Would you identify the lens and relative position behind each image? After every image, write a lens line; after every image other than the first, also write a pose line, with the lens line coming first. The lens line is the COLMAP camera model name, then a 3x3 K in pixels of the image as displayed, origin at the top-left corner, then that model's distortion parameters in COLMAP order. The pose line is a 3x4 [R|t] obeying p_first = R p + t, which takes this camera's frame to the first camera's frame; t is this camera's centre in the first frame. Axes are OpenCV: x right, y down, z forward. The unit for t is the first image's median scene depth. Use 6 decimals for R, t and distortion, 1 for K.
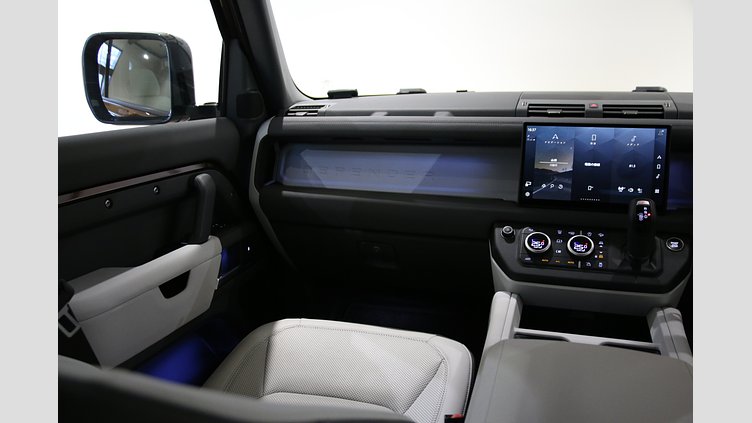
lens RADIAL K [[614.5, 0, 375.3], [0, 614.5, 224.0], [0, 0, 1]] dist [-0.060519, 0.091723]
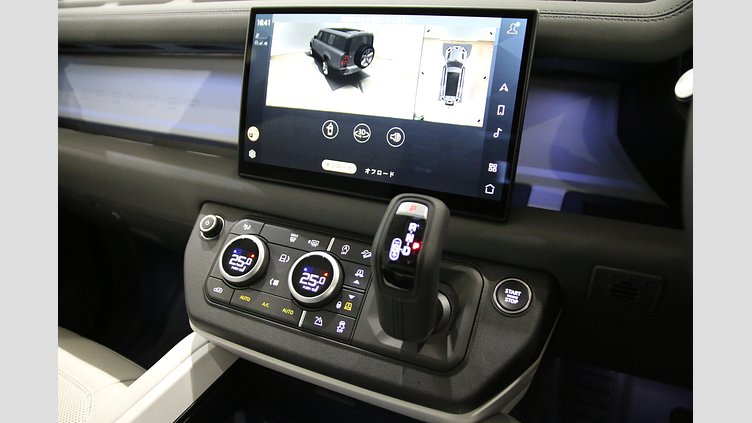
lens RADIAL K [[475.7, 0, 373.2], [0, 475.7, 213.6], [0, 0, 1]] dist [-0.116090, 0.049092]
pose [[0.992995, 0.056480, -0.103781, 0.399235], [-0.036691, 0.982327, 0.183541, -0.077104], [0.112313, -0.178447, 0.977518, 0.631951]]
